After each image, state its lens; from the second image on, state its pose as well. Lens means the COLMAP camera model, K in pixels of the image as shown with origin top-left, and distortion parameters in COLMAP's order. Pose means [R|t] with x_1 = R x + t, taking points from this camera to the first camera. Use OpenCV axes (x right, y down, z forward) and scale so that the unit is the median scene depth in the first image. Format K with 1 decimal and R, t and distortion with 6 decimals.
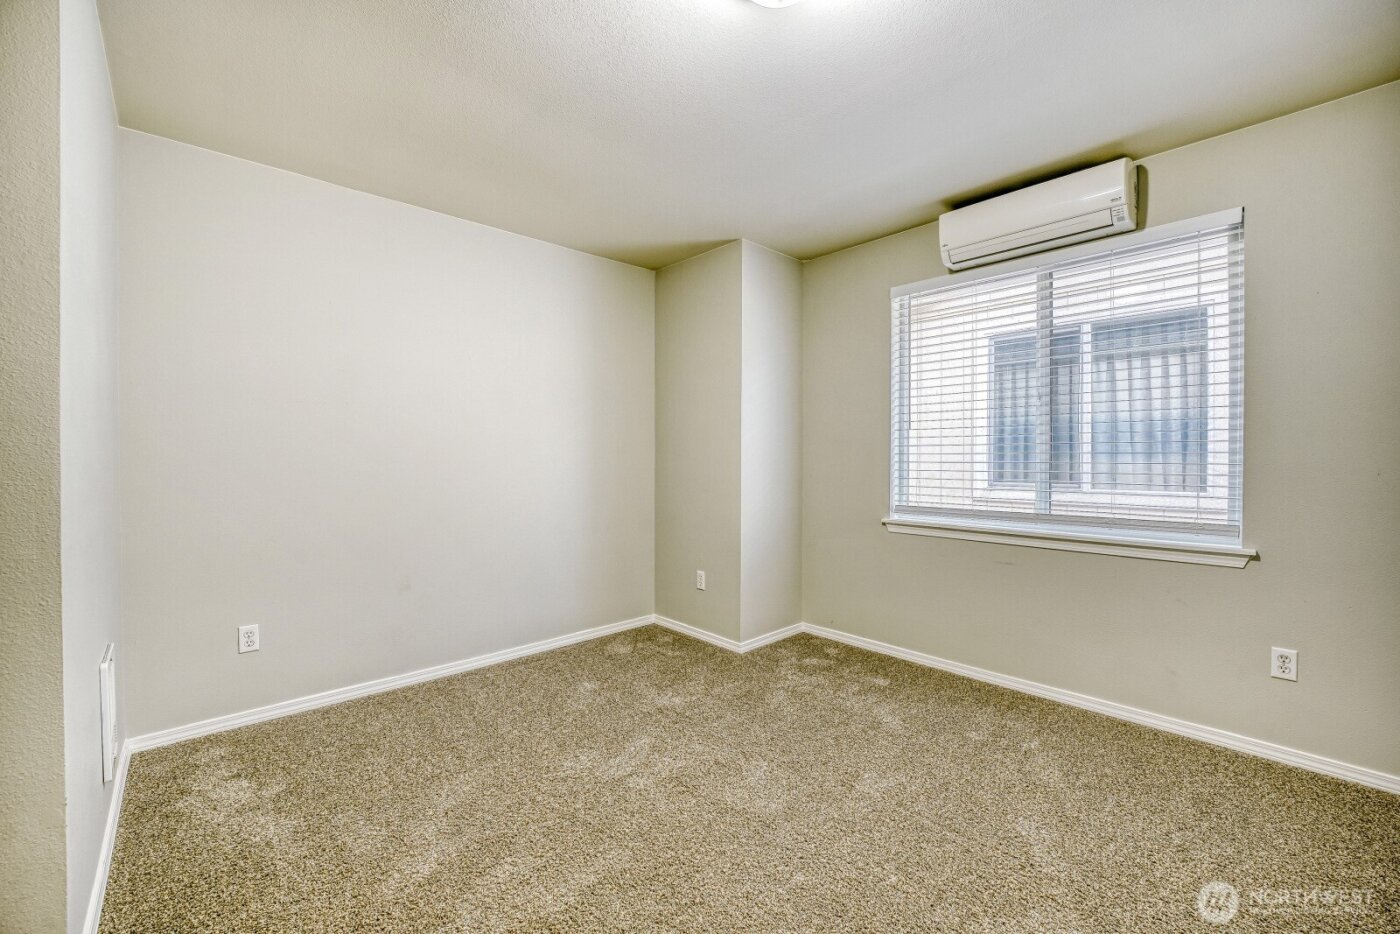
lens RADIAL K [[566.5, 0, 700.0], [0, 566.5, 467.0], [0, 0, 1]] dist [-0.012617, 0.000505]
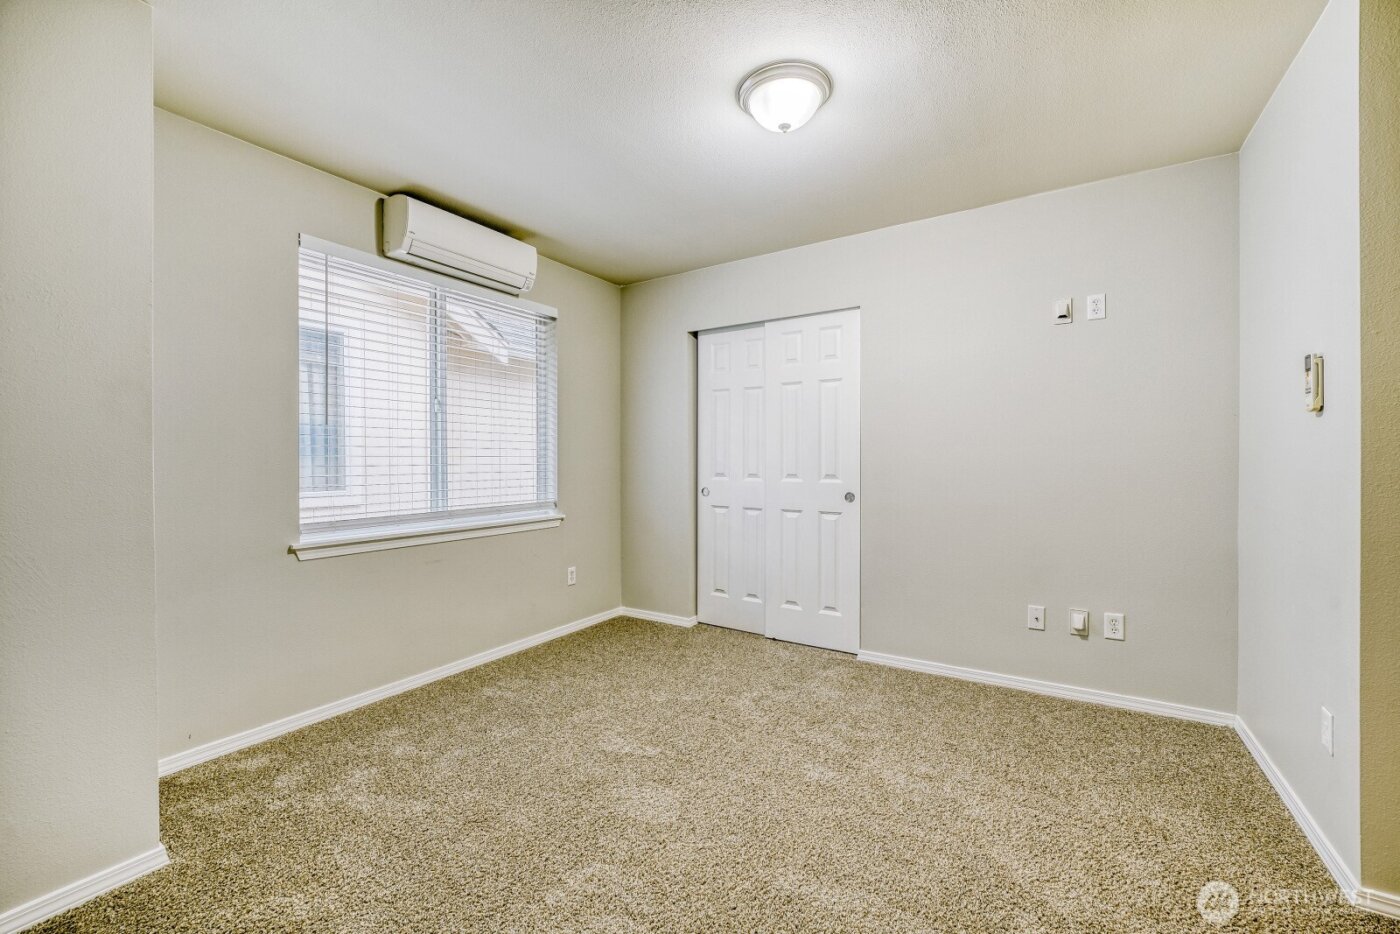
lens RADIAL K [[566.5, 0, 700.0], [0, 566.5, 467.0], [0, 0, 1]] dist [-0.012617, 0.000505]
pose [[-0.254856, -0.011112, 0.966915, -0.561203], [0.017788, 0.999711, 0.016178, -0.011513], [-0.966815, 0.021323, -0.254585, 0.747851]]
